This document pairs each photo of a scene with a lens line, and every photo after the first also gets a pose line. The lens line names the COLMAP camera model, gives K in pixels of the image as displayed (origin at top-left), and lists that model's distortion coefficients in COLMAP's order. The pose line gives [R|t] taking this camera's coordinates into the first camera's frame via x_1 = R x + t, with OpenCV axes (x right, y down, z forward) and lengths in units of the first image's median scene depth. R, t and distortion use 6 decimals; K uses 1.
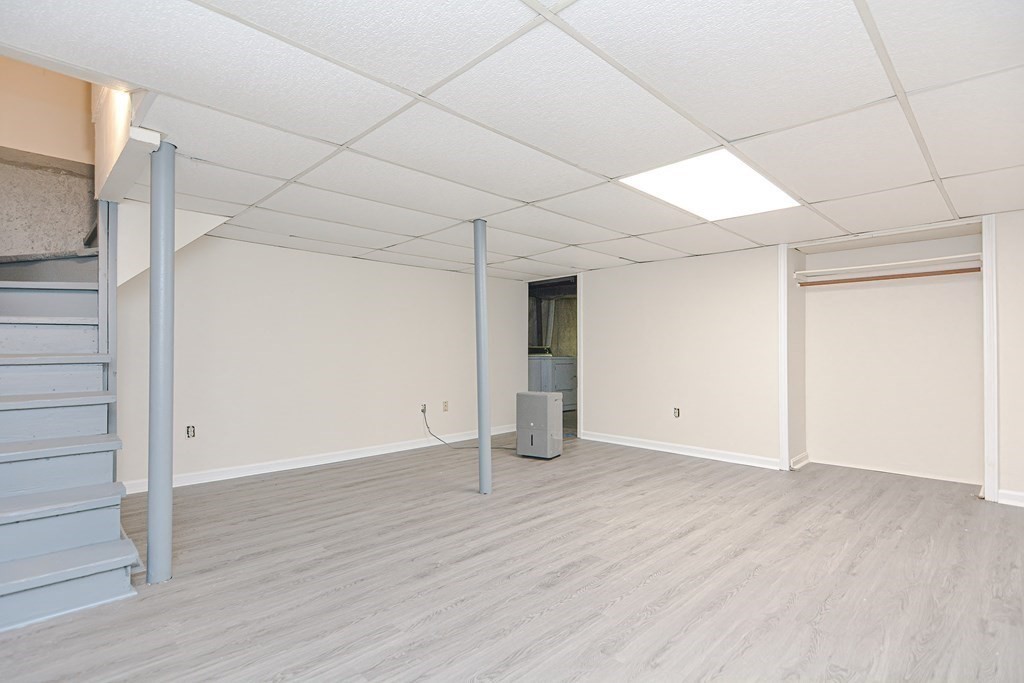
lens RADIAL K [[491.7, 0, 507.6], [0, 491.7, 345.9], [0, 0, 1]] dist [0.004118, -0.002489]
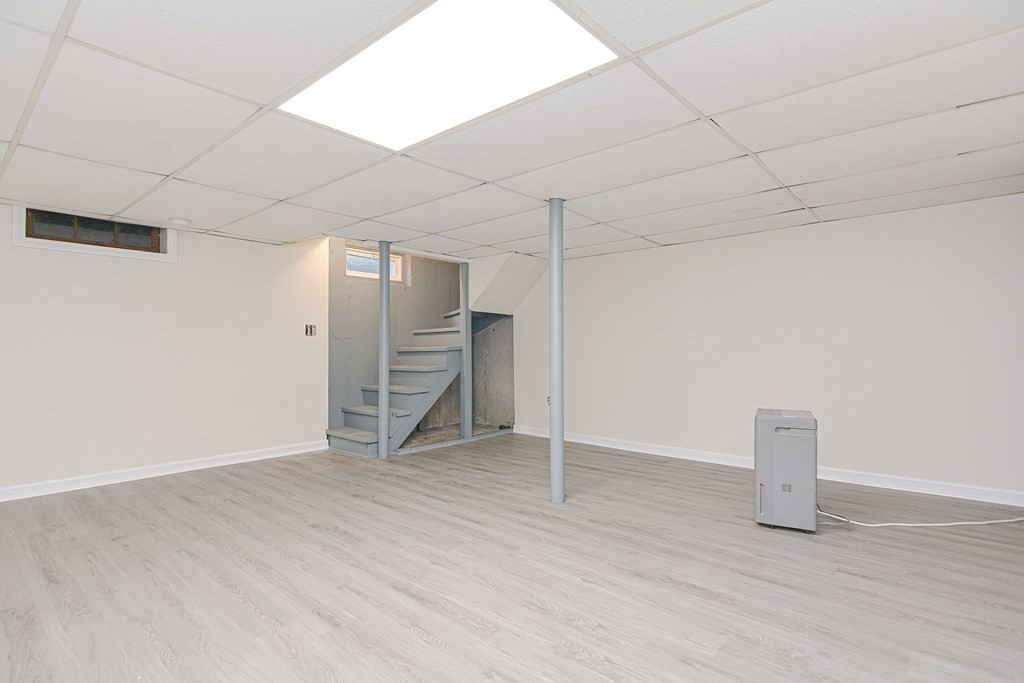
lens RADIAL K [[491.7, 0, 508.5], [0, 491.7, 341.9], [0, 0, 1]] dist [0.004118, -0.002489]
pose [[0.095686, -0.005637, -0.995396, 1.062122], [0.011960, 0.999918, -0.004513, 0.011500], [0.995340, -0.011473, 0.095745, 1.038567]]
